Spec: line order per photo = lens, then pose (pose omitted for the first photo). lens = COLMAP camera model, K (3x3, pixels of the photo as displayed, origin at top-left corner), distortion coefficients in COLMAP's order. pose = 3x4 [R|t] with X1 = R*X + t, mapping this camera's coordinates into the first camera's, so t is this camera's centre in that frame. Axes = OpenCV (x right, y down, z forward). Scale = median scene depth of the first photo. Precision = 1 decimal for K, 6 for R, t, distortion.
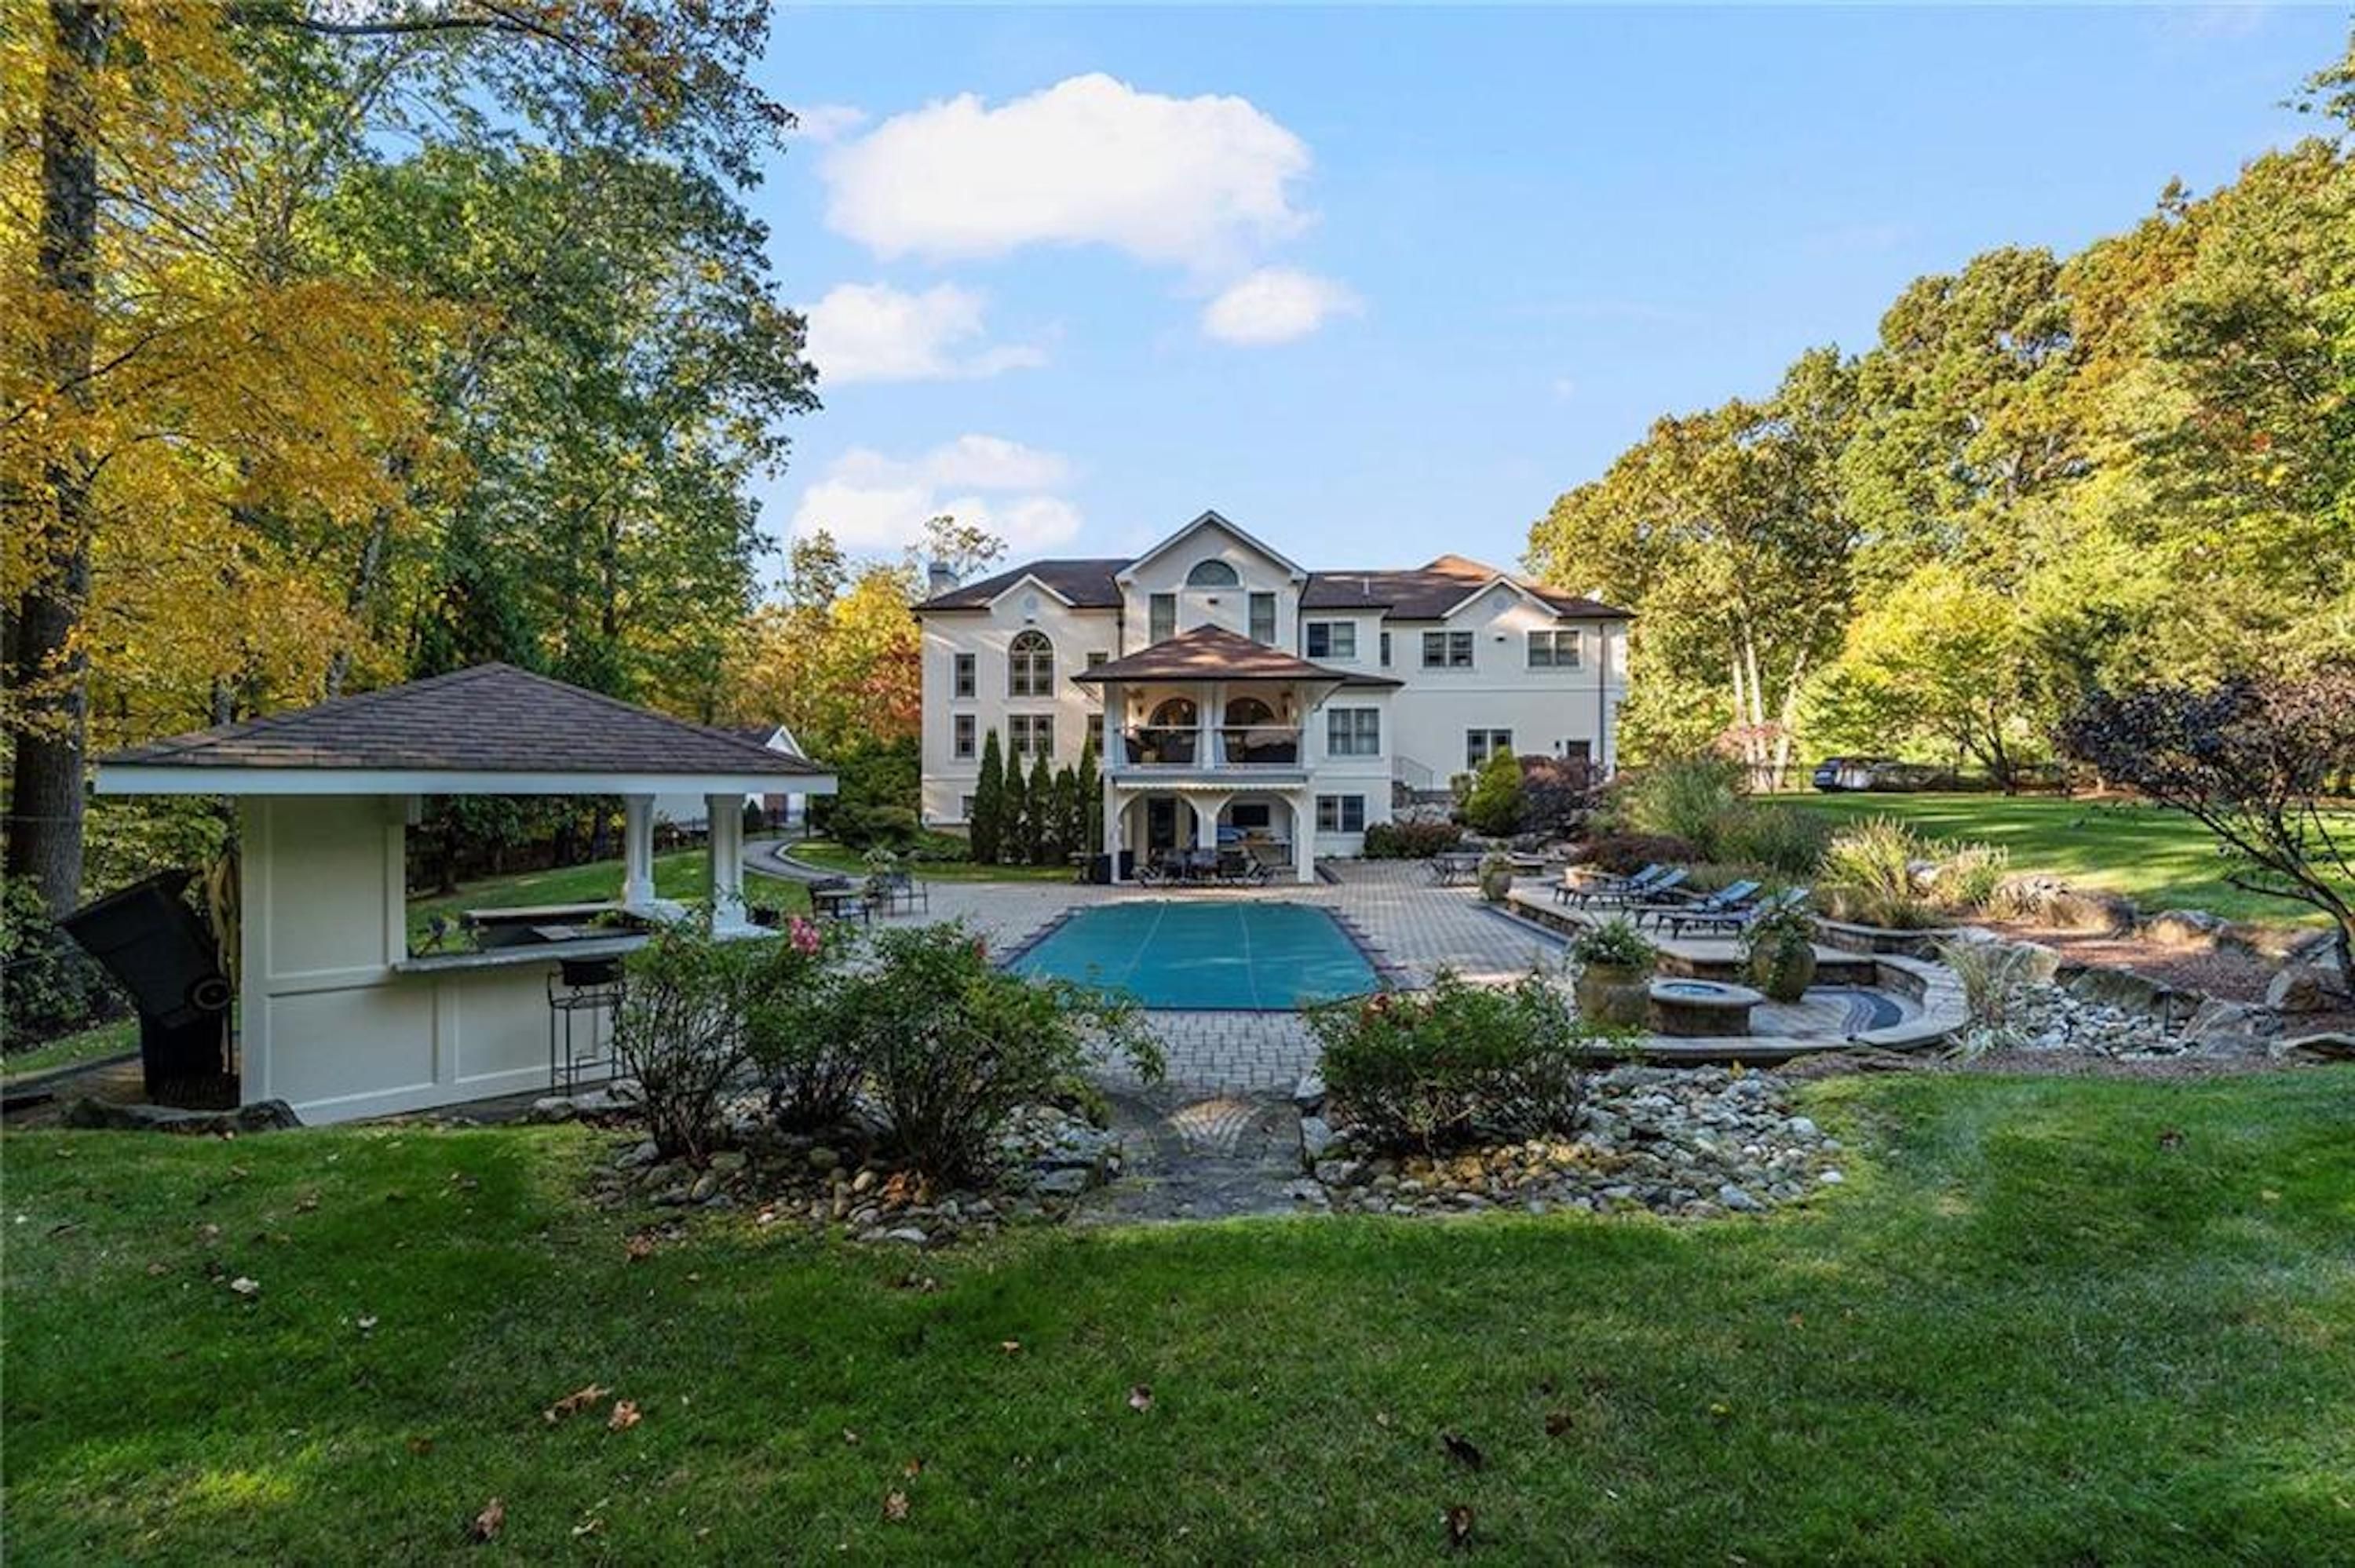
lens RADIAL K [[970.2, 0, 1177.5], [0, 970.2, 784.0], [0, 0, 1]] dist [0.000524, -0.000110]
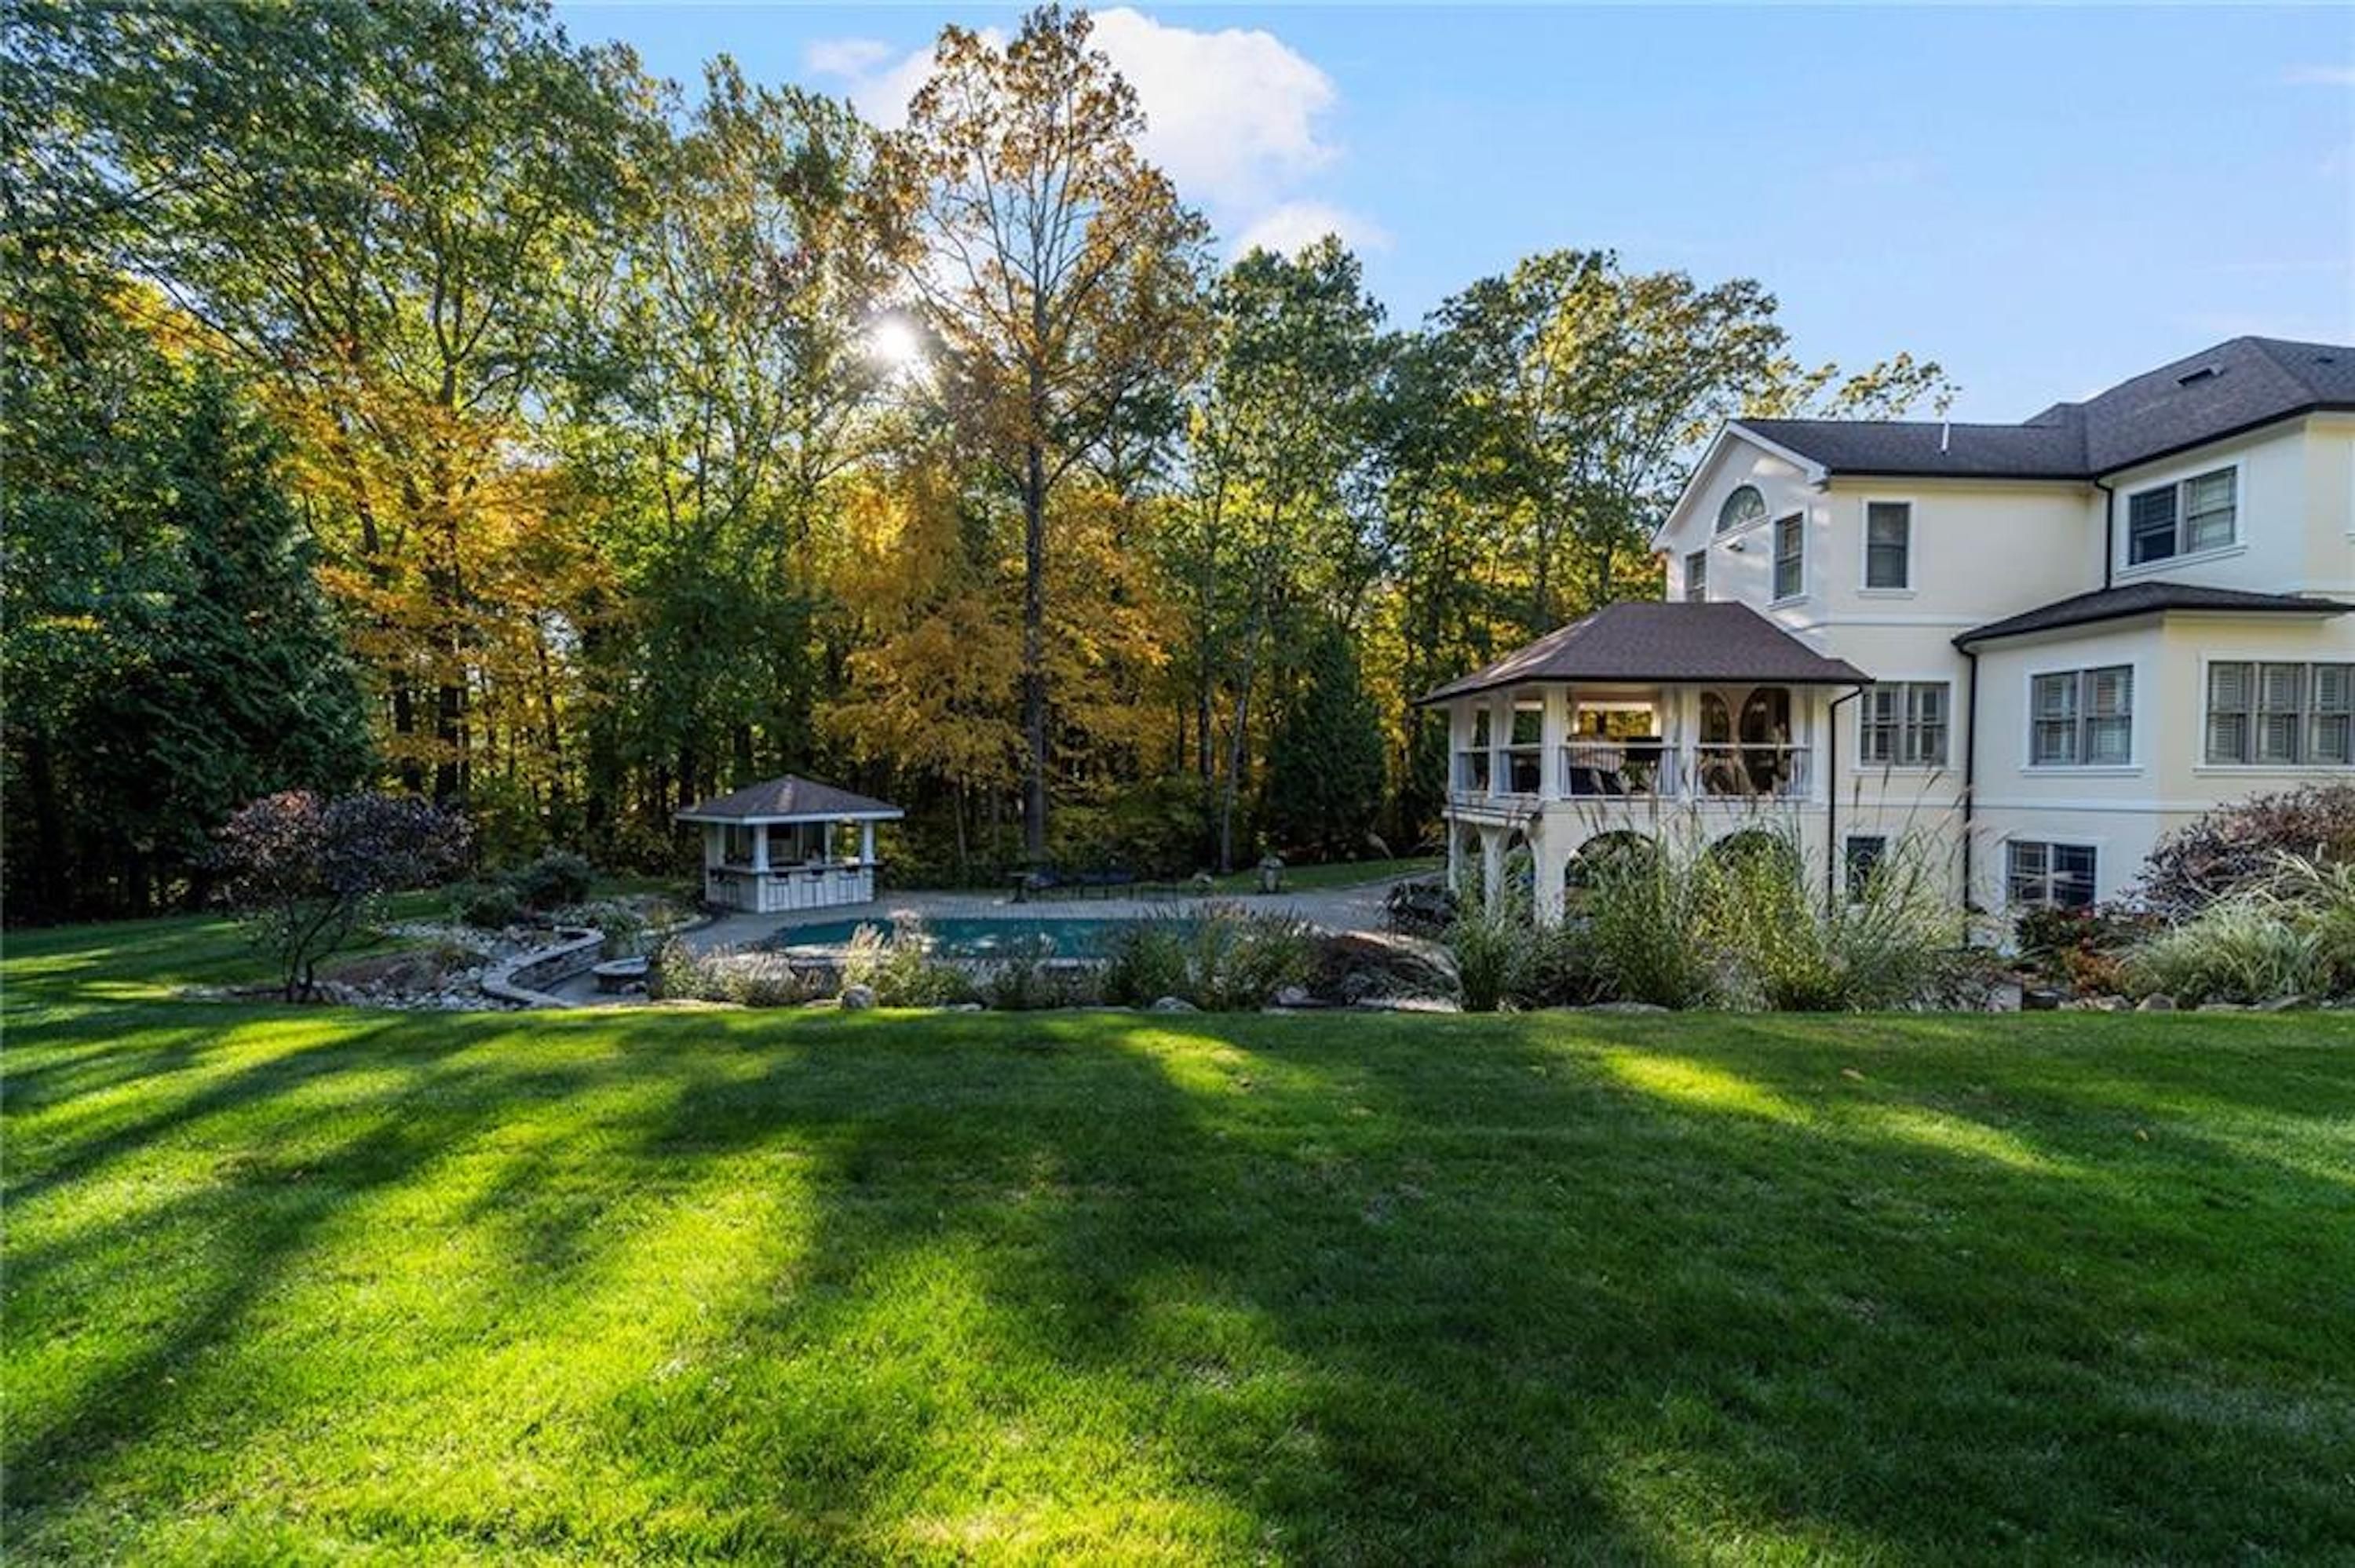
lens RADIAL K [[970.2, 0, 1177.5], [0, 970.2, 784.0], [0, 0, 1]] dist [0.000524, -0.000110]
pose [[0.111277, 0.005409, -0.993775, 0.587790], [0.010068, 0.999928, 0.006570, -0.025690], [0.993738, -0.010737, 0.111215, 0.457498]]
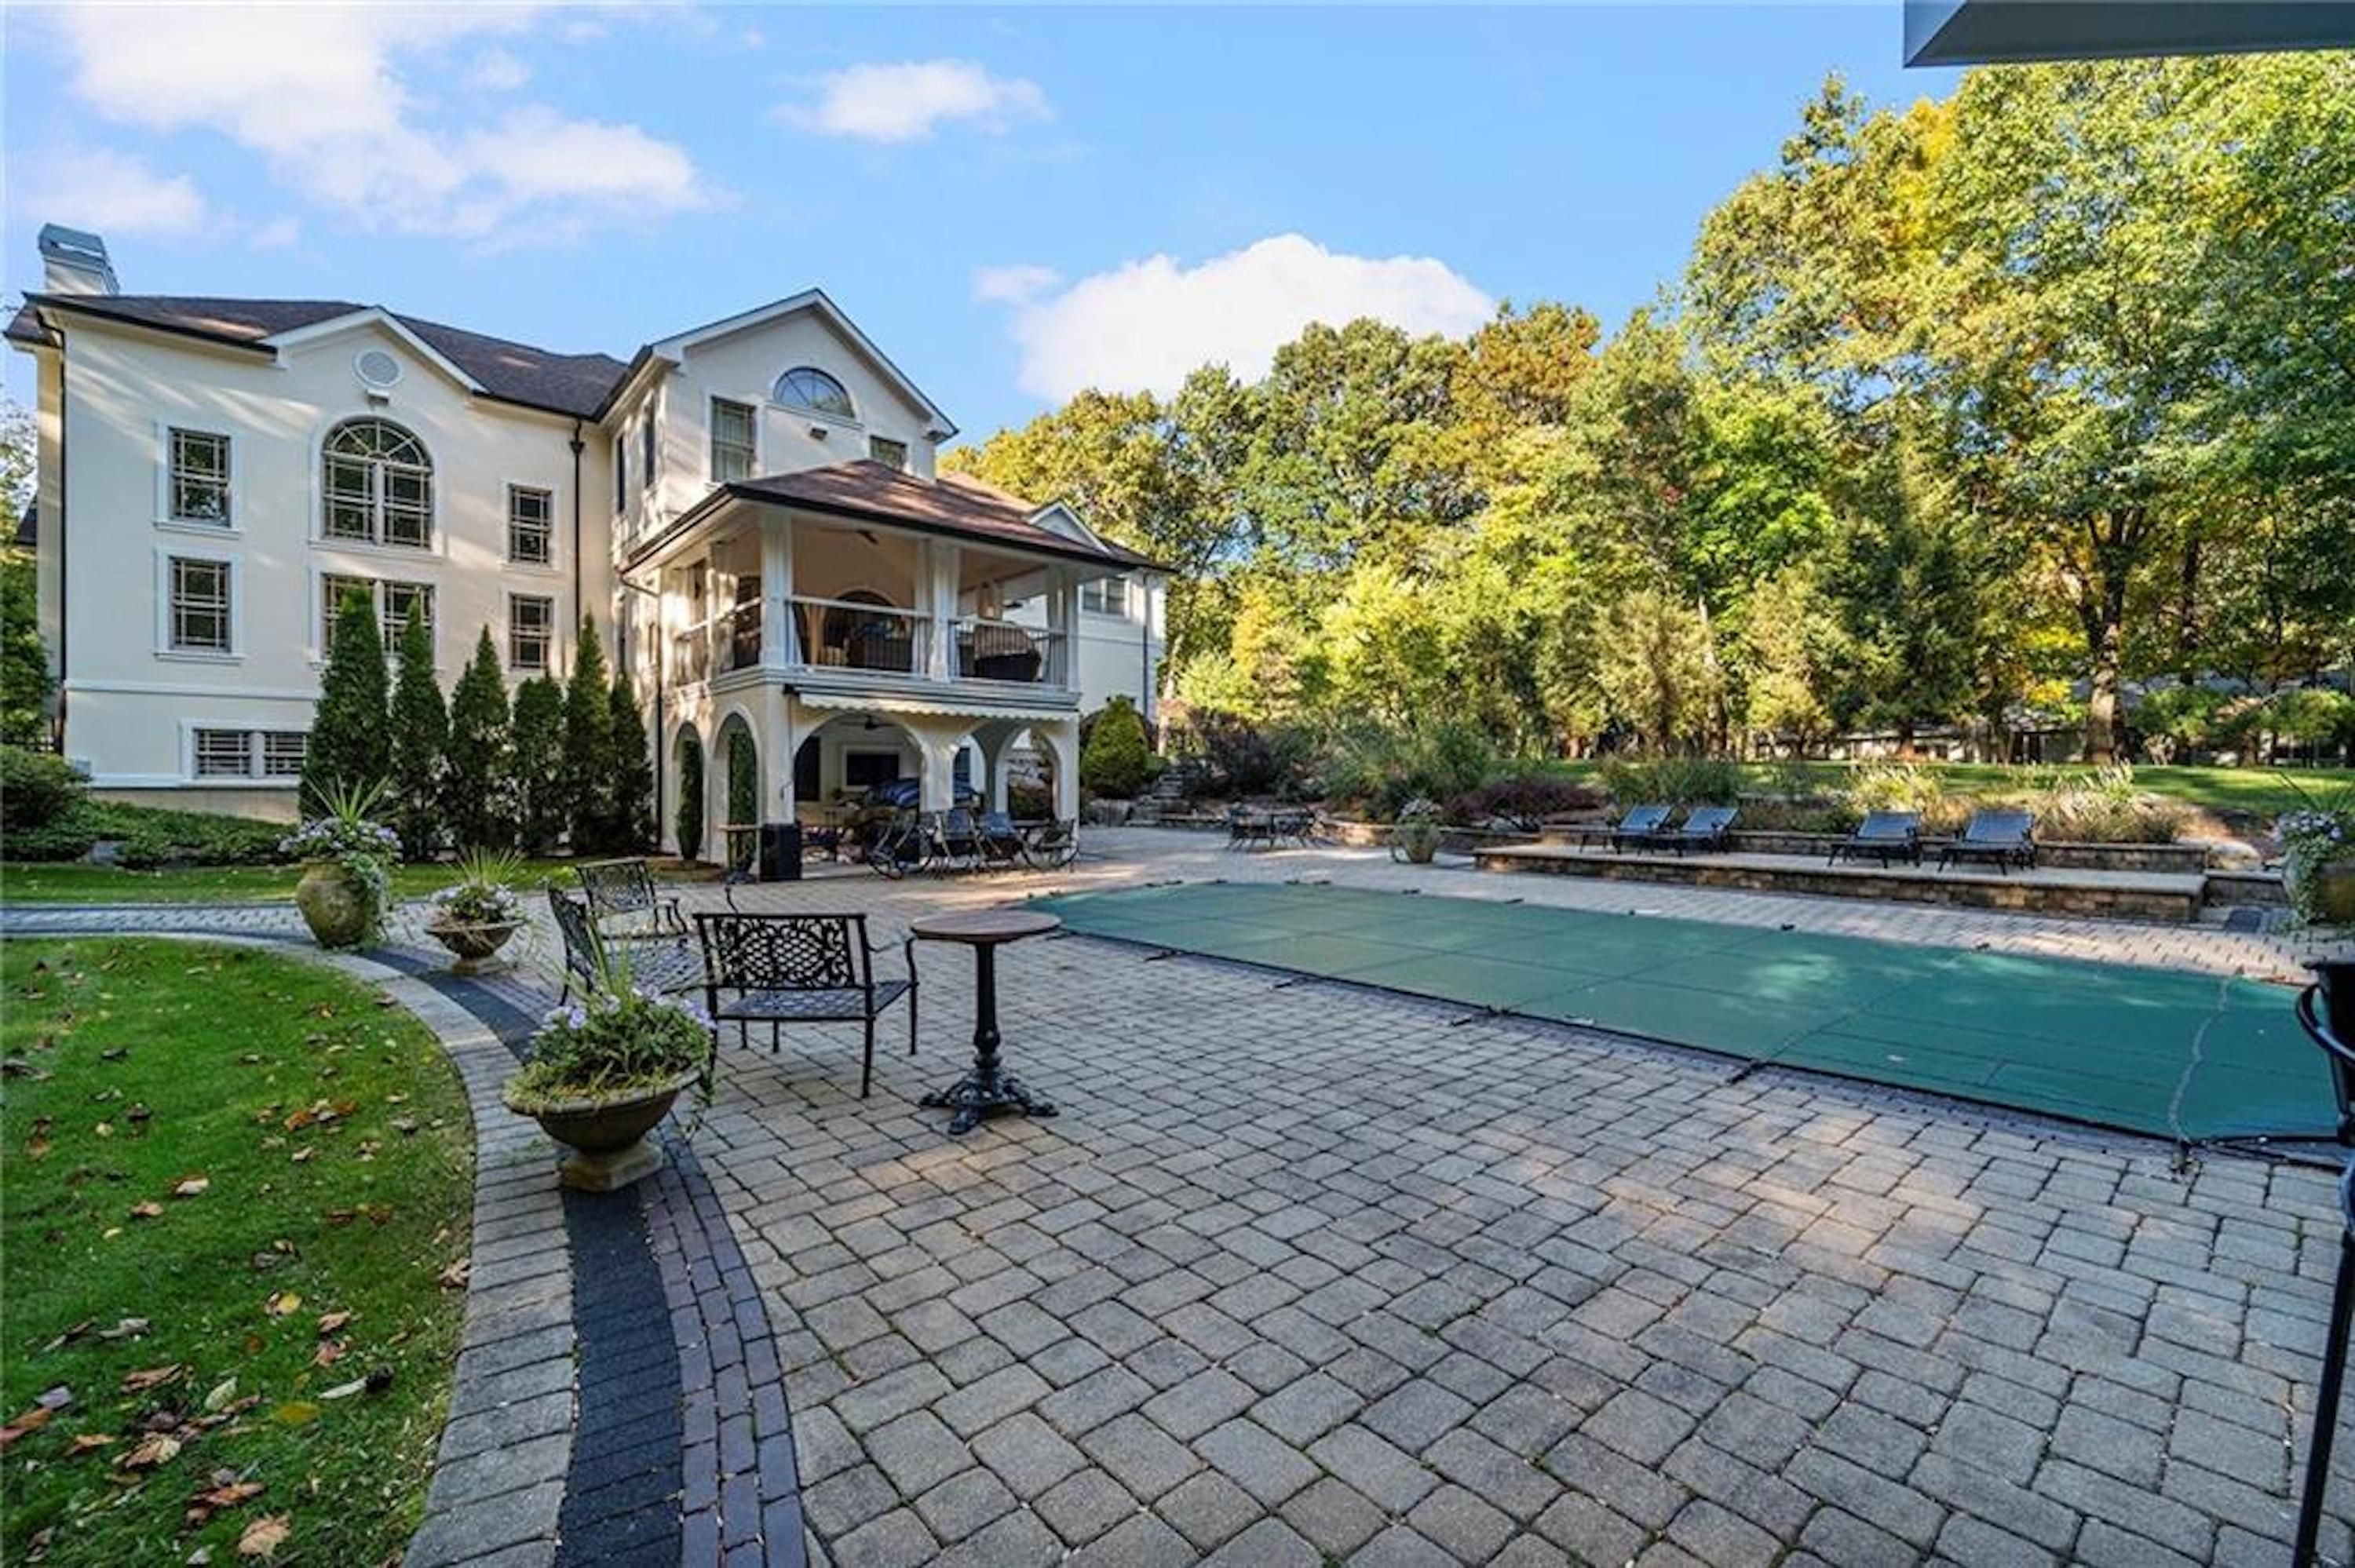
lens RADIAL K [[970.2, 0, 1177.5], [0, 970.2, 784.0], [0, 0, 1]] dist [0.000524, -0.000110]
pose [[0.718751, 0.000038, 0.695268, -0.205406], [-0.010355, 0.999890, 0.010649, 0.029249], [-0.695191, -0.014854, 0.718672, 0.320391]]
